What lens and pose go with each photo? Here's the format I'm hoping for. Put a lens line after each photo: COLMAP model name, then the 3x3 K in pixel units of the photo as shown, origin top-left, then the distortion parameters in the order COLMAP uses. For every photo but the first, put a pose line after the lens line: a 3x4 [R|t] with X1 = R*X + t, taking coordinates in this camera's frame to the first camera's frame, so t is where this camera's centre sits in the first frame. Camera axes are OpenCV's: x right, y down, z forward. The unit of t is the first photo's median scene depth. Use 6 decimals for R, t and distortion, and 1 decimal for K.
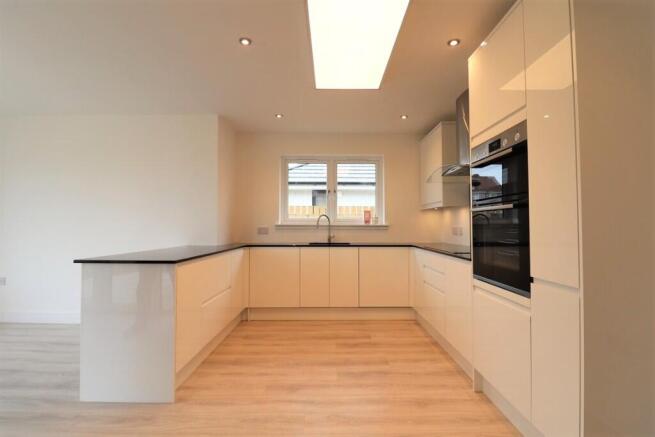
lens RADIAL K [[307.9, 0, 335.4], [0, 307.9, 216.4], [0, 0, 1]] dist [-0.001673, -0.000697]
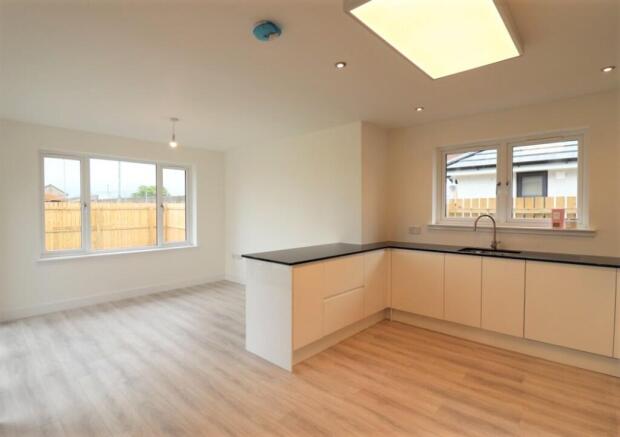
lens RADIAL K [[321.1, 0, 296.2], [0, 321.1, 217.9], [0, 0, 1]] dist [-0.000253, -0.001319]
pose [[0.715780, 0.019196, -0.698062, 0.250793], [0.023270, 0.998411, 0.051316, -0.066549], [0.697938, -0.052975, 0.714196, 0.051097]]
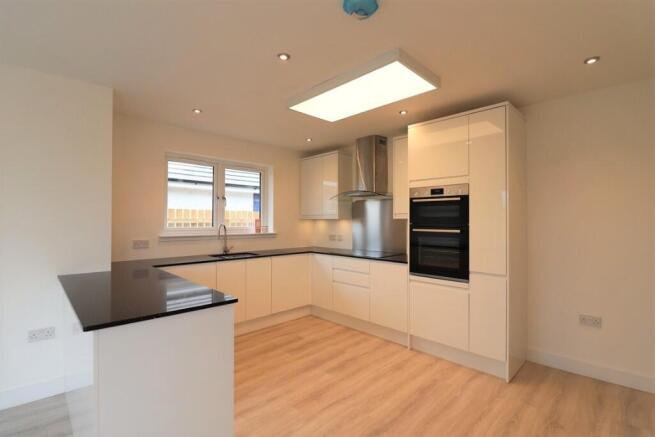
lens RADIAL K [[304.2, 0, 337.9], [0, 304.2, 219.5], [0, 0, 1]] dist [-0.000528, -0.000341]
pose [[0.711851, 0.004888, 0.702314, -0.547734], [-0.024717, 0.999531, 0.018096, -0.056585], [-0.701895, -0.030241, 0.711638, 0.132286]]
